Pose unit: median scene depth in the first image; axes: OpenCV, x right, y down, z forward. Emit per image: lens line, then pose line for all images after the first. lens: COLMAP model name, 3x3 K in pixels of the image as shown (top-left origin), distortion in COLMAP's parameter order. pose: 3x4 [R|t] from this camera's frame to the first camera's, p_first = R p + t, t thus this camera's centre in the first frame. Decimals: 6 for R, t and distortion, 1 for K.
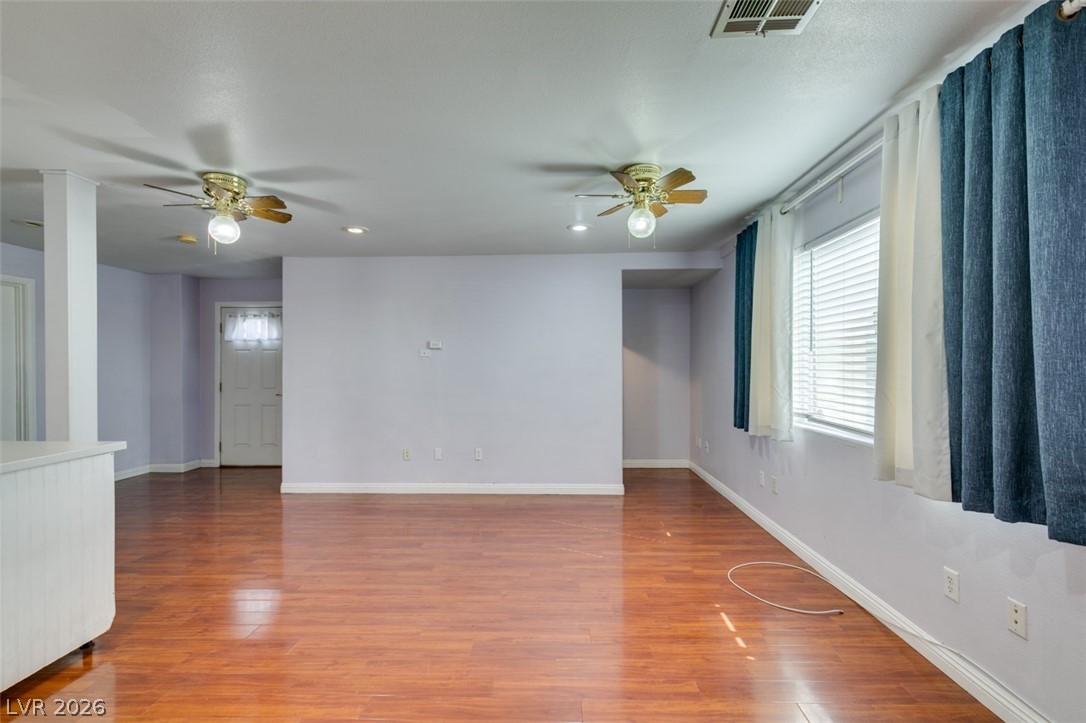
lens RADIAL K [[501.3, 0, 545.3], [0, 501.3, 367.4], [0, 0, 1]] dist [0.014512, -0.000856]
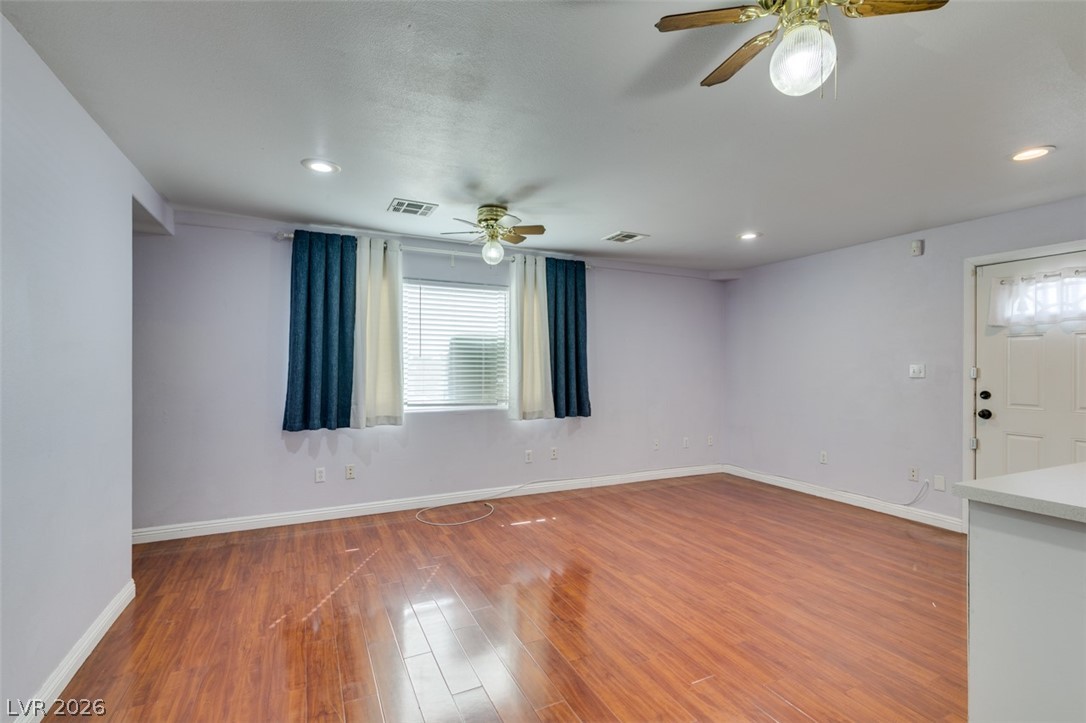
lens RADIAL K [[501.3, 0, 545.3], [0, 501.3, 367.4], [0, 0, 1]] dist [0.014512, -0.000856]
pose [[-0.481678, -0.002088, 0.876346, -0.962422], [-0.000862, 0.999998, 0.001909, -0.006621], [-0.876348, 0.000164, -0.481679, 1.481032]]
